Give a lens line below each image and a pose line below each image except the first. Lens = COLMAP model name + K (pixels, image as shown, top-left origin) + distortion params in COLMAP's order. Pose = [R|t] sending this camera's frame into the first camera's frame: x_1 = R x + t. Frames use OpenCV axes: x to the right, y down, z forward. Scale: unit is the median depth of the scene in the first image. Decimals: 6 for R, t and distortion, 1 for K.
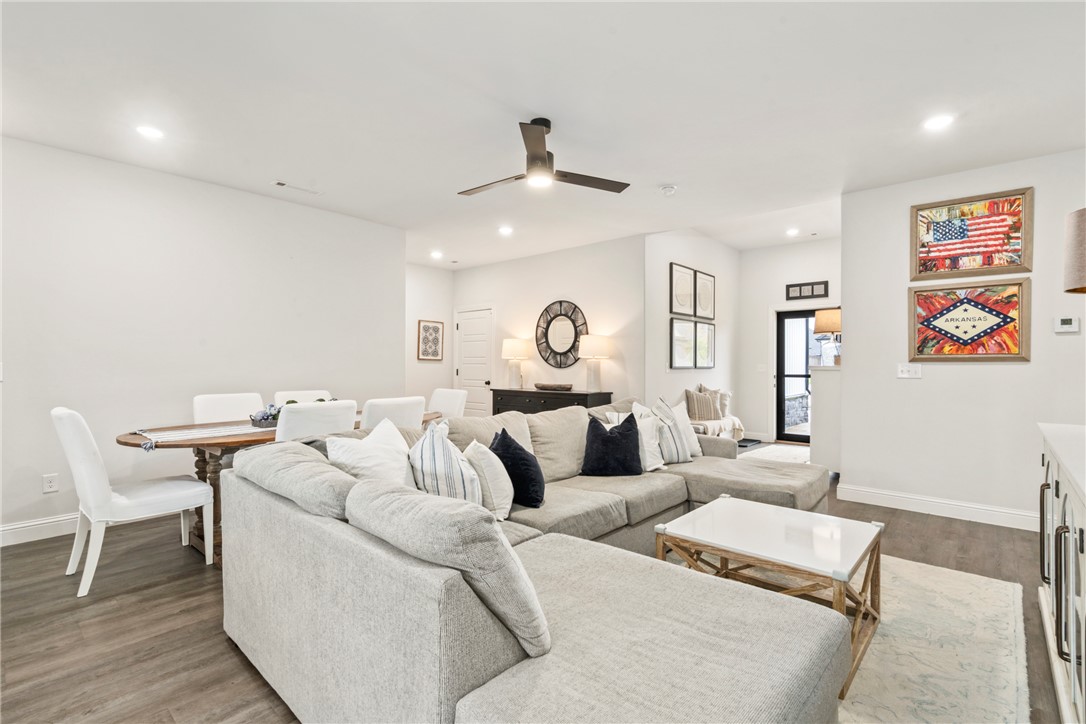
lens RADIAL K [[498.7, 0, 542.2], [0, 498.7, 362.4], [0, 0, 1]] dist [-0.005240, 0.001158]
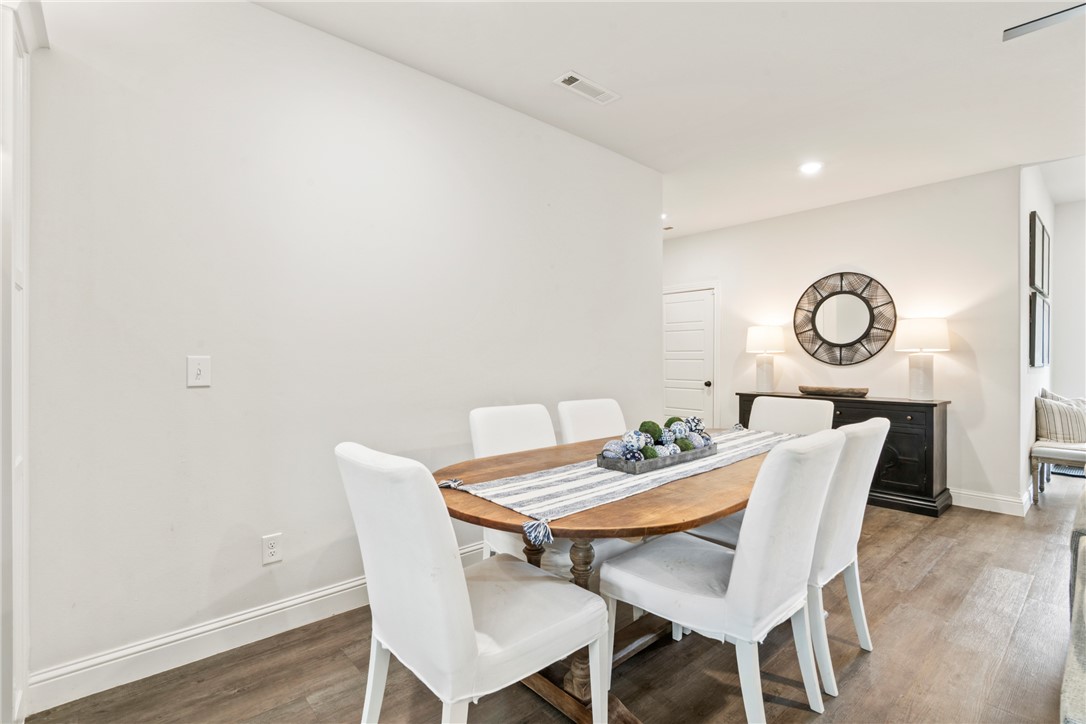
lens RADIAL K [[498.7, 0, 541.5], [0, 498.7, 358.5], [0, 0, 1]] dist [-0.005240, 0.001158]
pose [[0.991957, 0.002117, -0.126556, -0.309422], [-0.002059, 0.999998, 0.000587, 0.001765], [0.126557, -0.000322, 0.991959, 0.227098]]
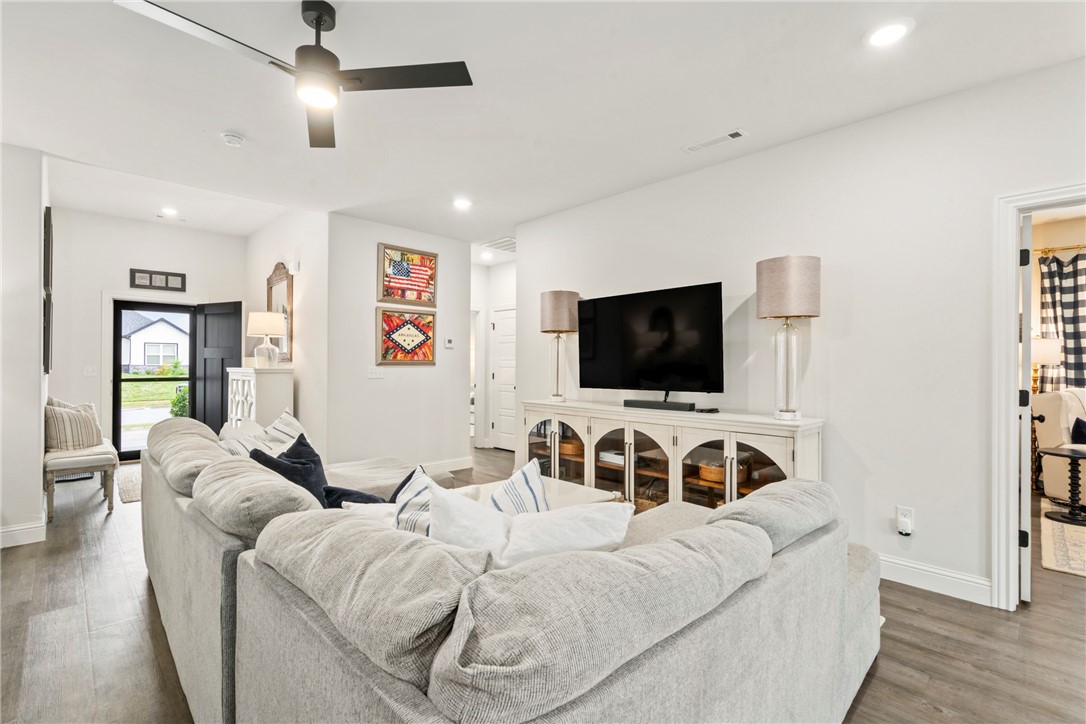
lens RADIAL K [[498.7, 0, 544.7], [0, 498.7, 364.0], [0, 0, 1]] dist [-0.005240, 0.001158]
pose [[0.073881, -0.000512, 0.997267, -0.311223], [-0.006424, 0.999979, 0.000989, -0.005434], [-0.997246, -0.006479, 0.073876, 0.304566]]
